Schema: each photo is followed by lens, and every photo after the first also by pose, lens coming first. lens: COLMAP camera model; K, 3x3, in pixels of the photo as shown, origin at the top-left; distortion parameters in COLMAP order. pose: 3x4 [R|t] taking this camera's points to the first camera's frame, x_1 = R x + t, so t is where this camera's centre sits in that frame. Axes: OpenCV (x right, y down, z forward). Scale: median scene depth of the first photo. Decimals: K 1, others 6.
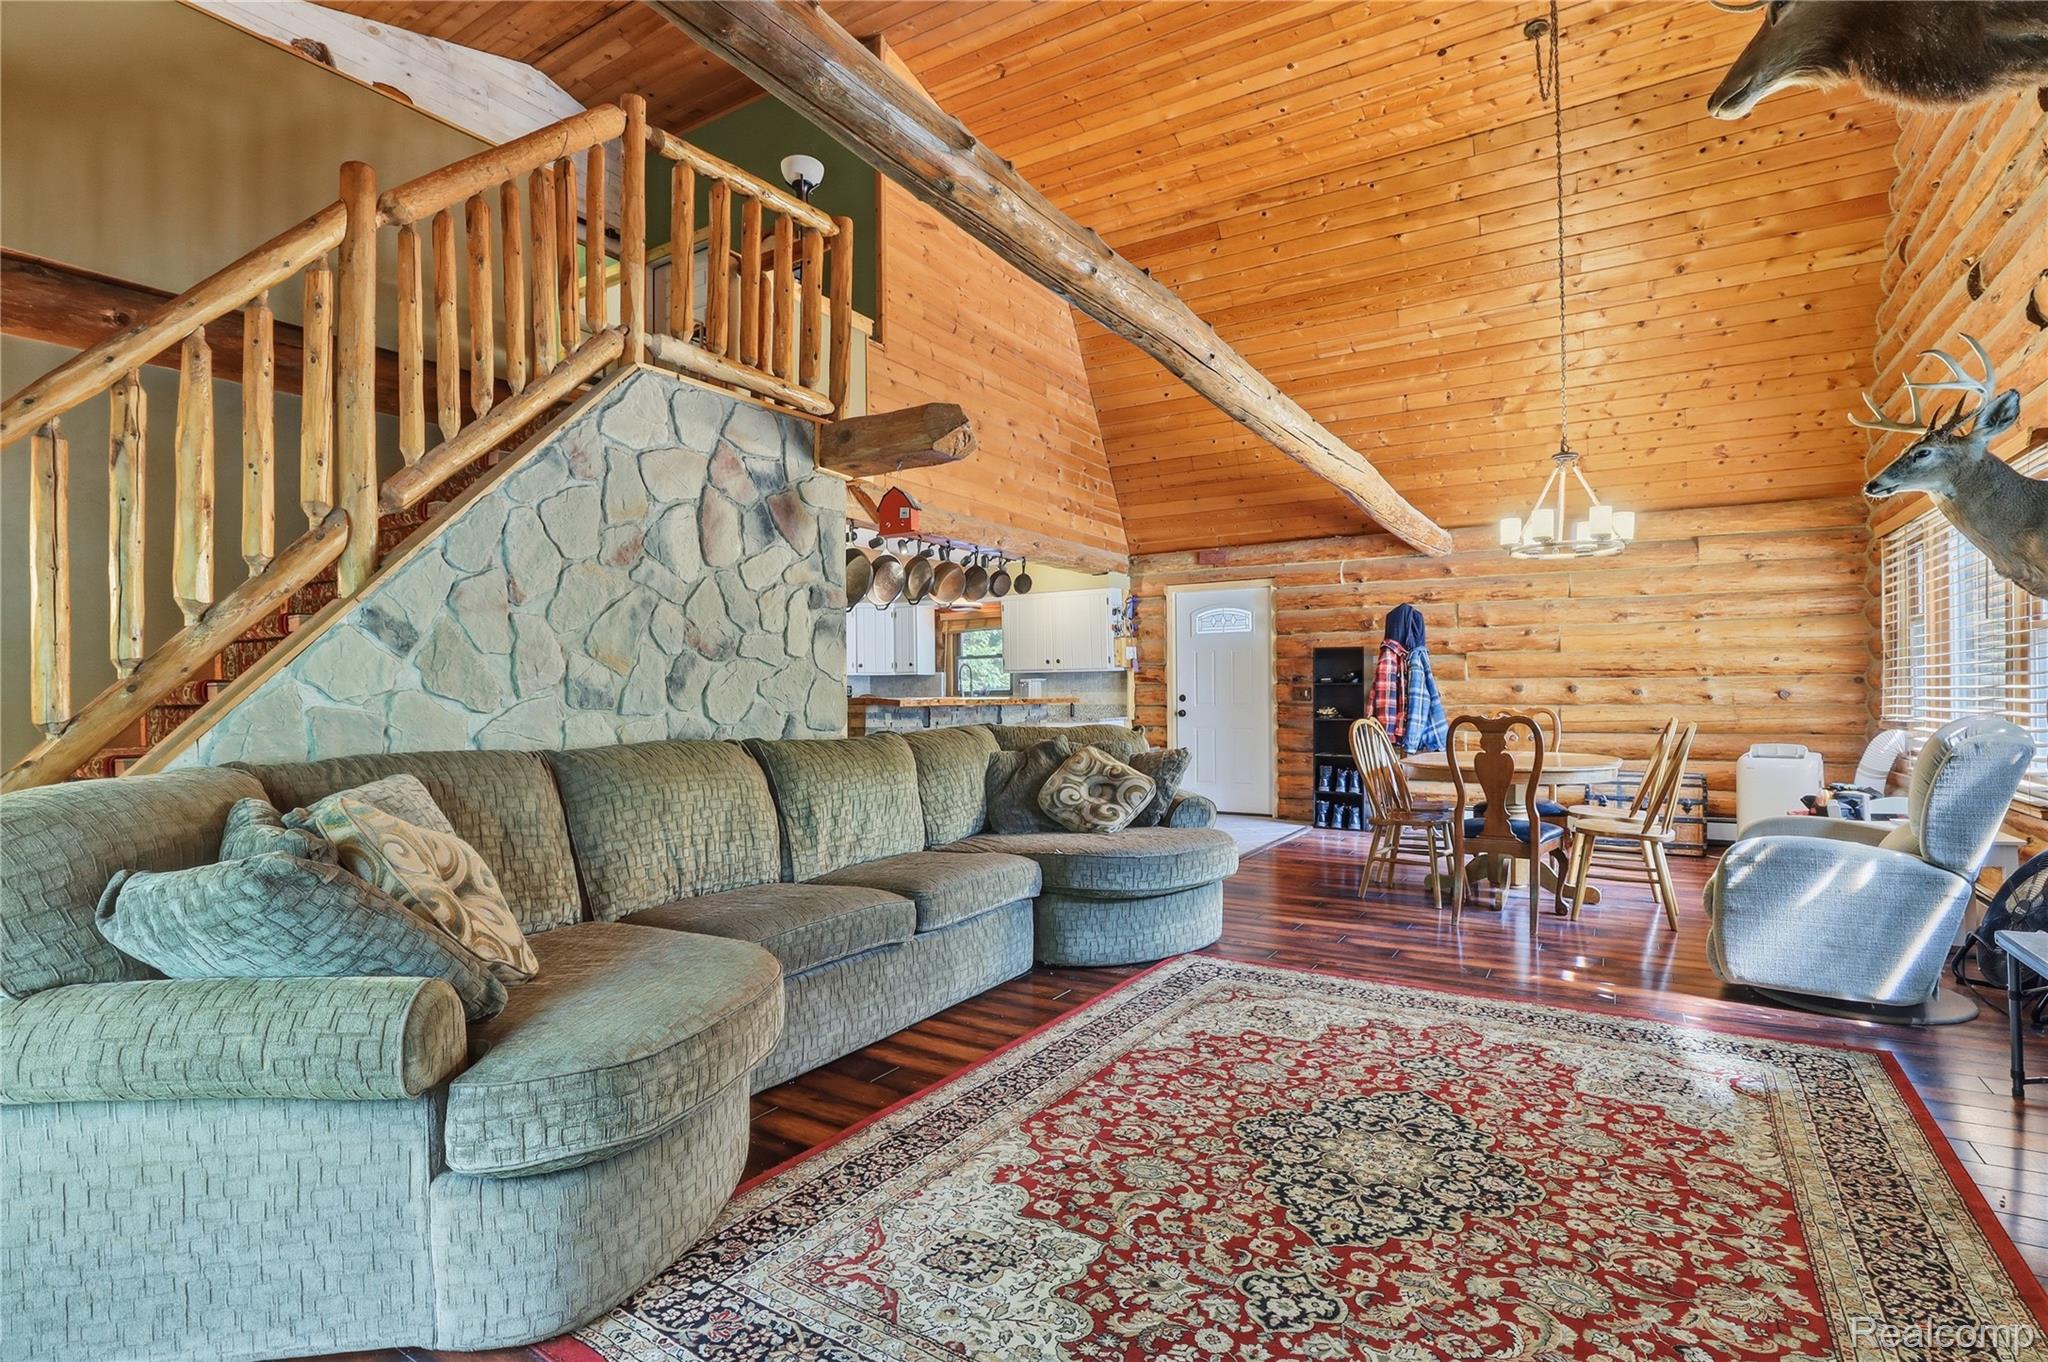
lens RADIAL K [[942.7, 0, 1039.2], [0, 942.7, 692.5], [0, 0, 1]] dist [-0.026633, 0.000622]
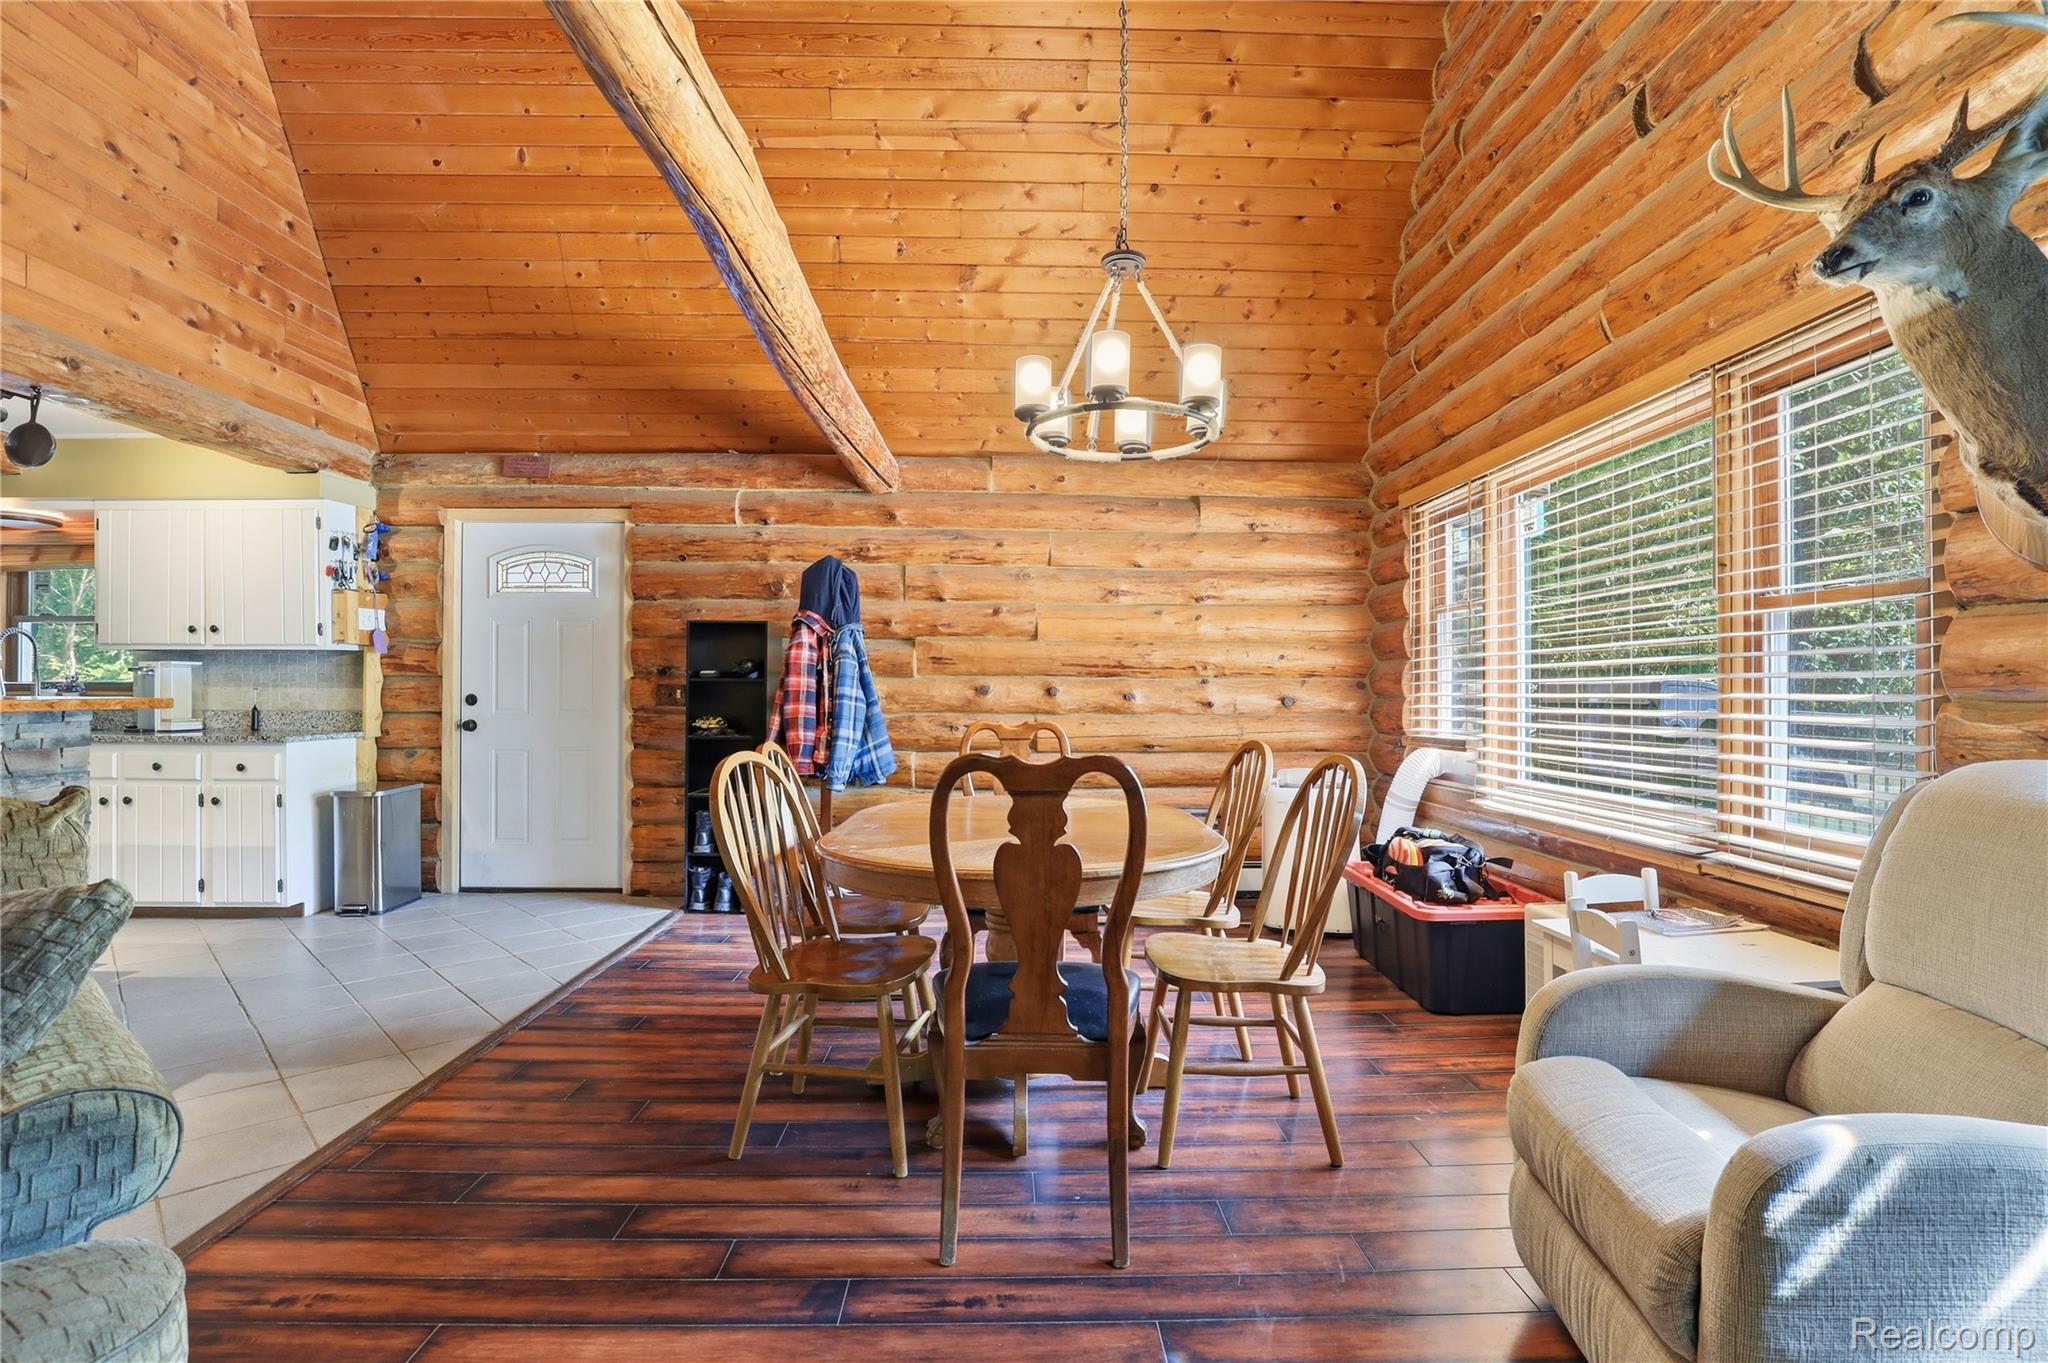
lens RADIAL K [[942.7, 0, 1027.8], [0, 942.7, 691.3], [0, 0, 1]] dist [-0.026633, 0.000622]
pose [[0.834721, 0.012498, 0.550531, 0.149060], [-0.011522, 0.999920, -0.005230, -0.000430], [-0.550553, -0.001978, 0.834798, 0.388944]]
